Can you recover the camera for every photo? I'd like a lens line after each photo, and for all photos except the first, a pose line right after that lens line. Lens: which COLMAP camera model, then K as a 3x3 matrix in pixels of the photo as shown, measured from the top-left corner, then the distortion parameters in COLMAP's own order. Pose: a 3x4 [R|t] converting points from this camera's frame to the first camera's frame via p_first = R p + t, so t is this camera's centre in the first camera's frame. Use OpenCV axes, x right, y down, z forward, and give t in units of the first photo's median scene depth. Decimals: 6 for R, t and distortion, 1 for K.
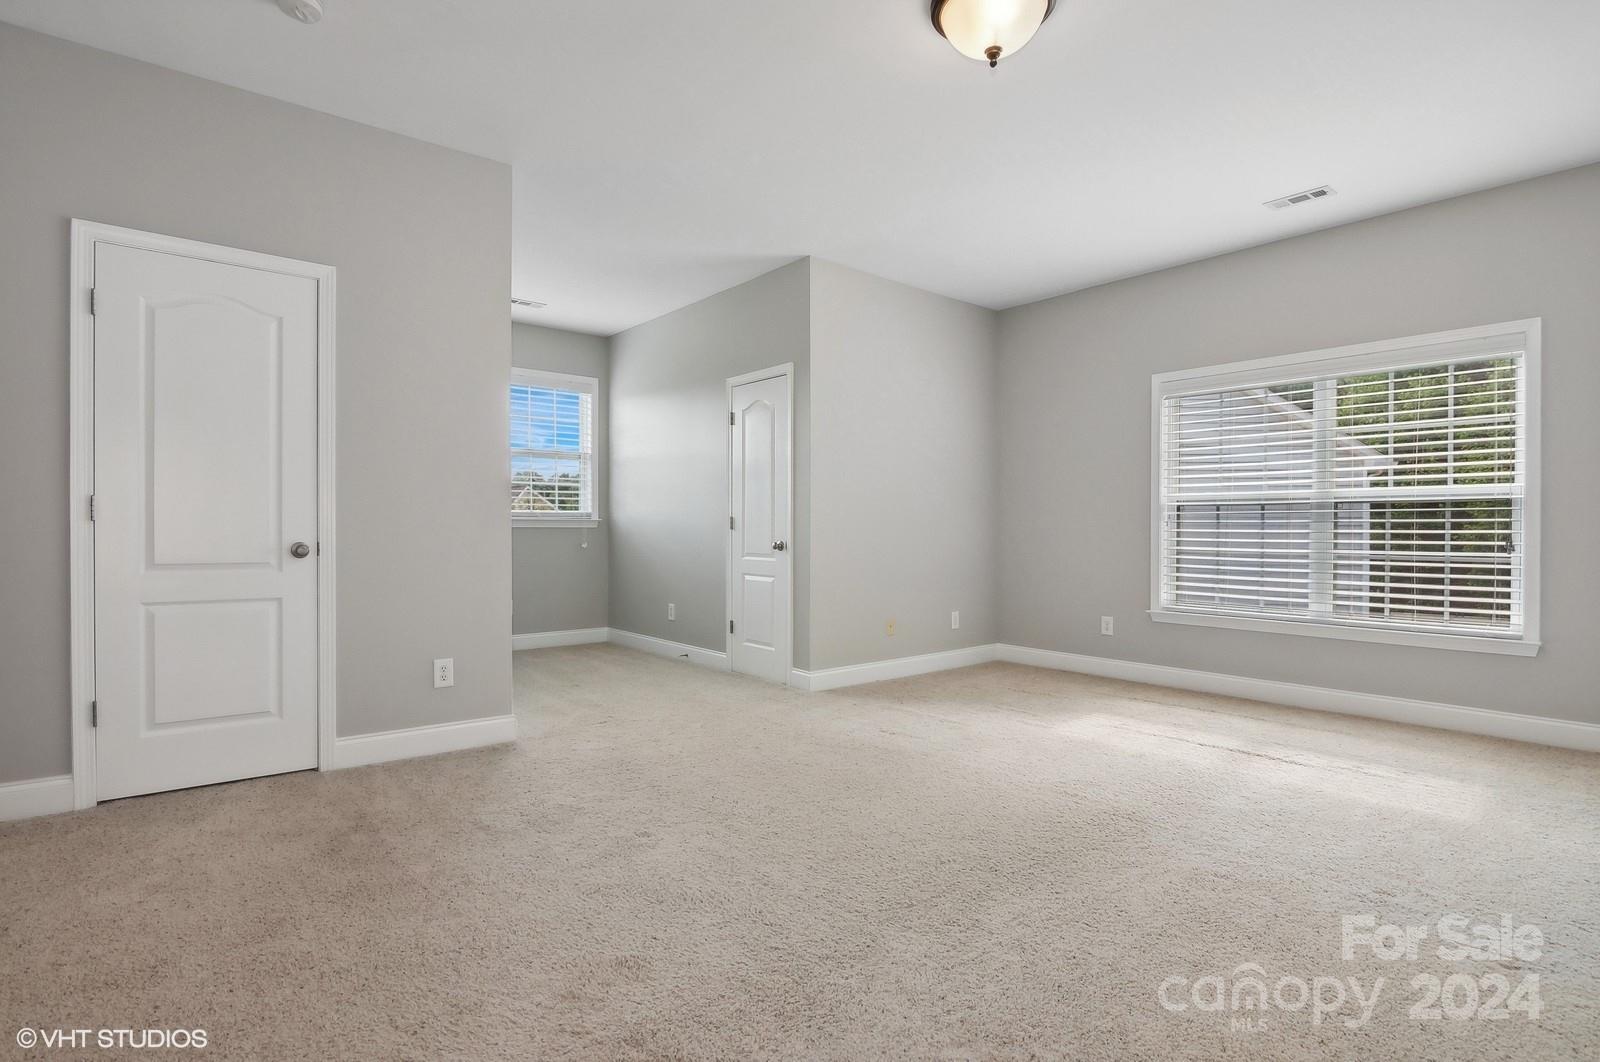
lens RADIAL K [[791.0, 0, 788.8], [0, 791.0, 528.4], [0, 0, 1]] dist [0.007524, -0.000868]
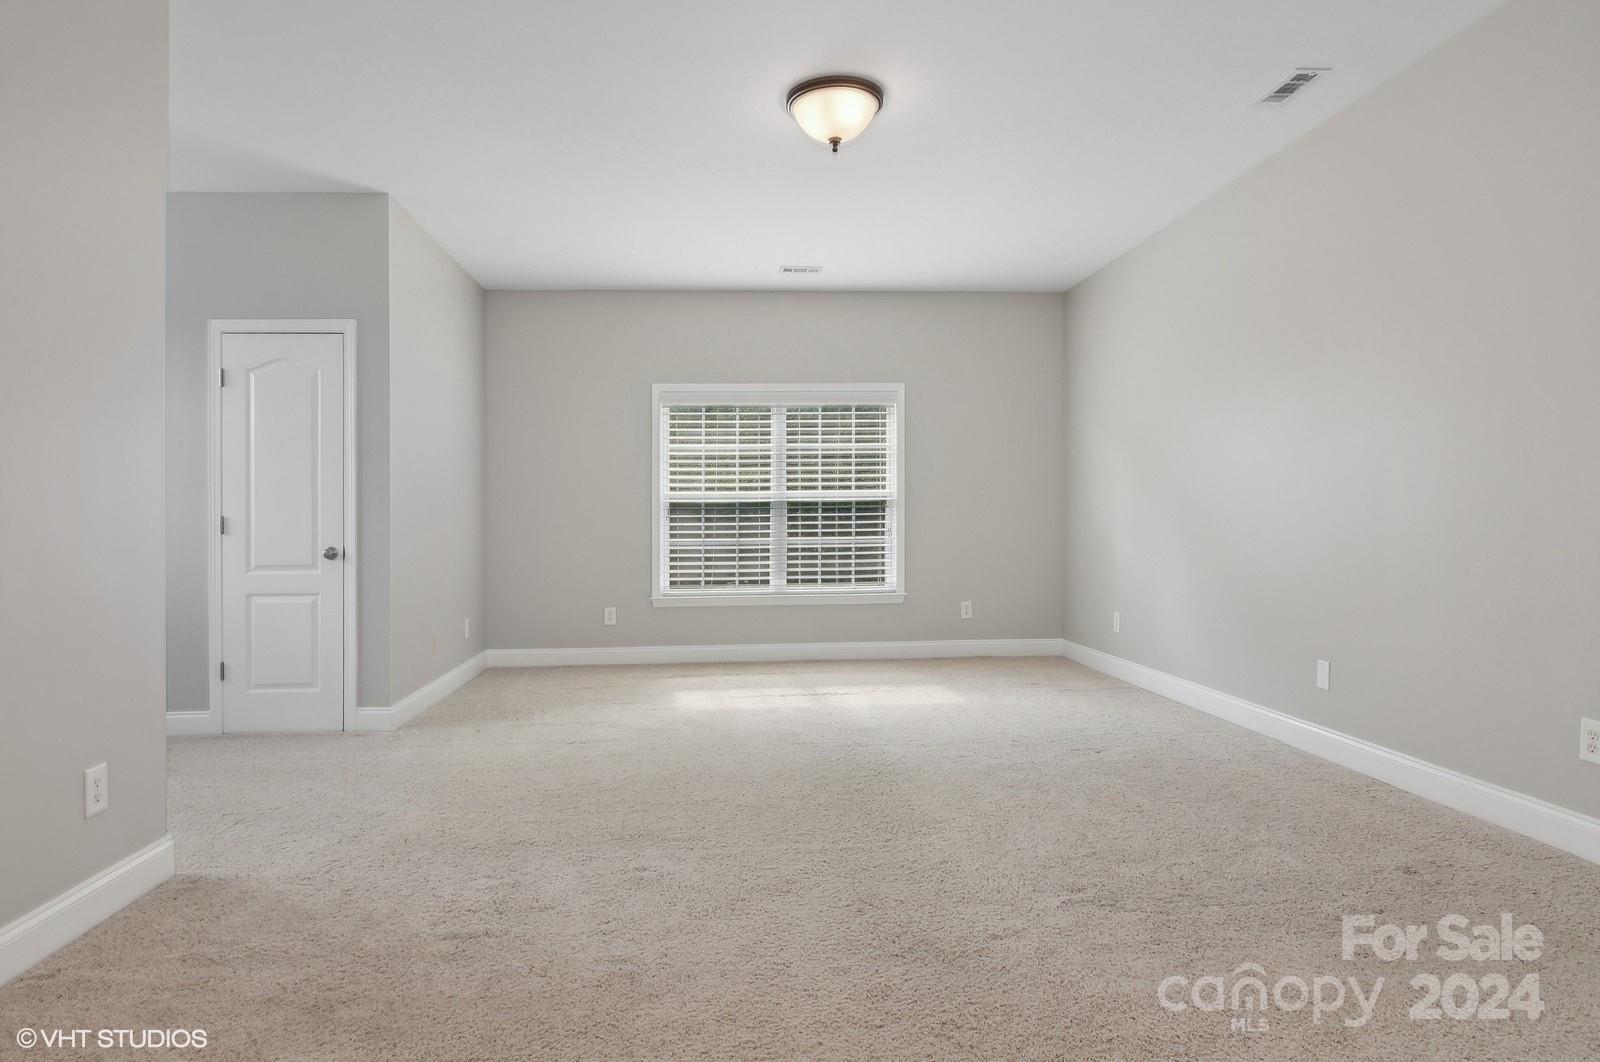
lens RADIAL K [[877.8, 0, 800.1], [0, 877.8, 531.6], [0, 0, 1]] dist [-0.002858, -0.006999]
pose [[0.581323, -0.024532, 0.813303, -0.465089], [0.013695, 0.999699, 0.020365, -0.011526], [-0.813558, -0.000700, 0.581484, 0.137868]]
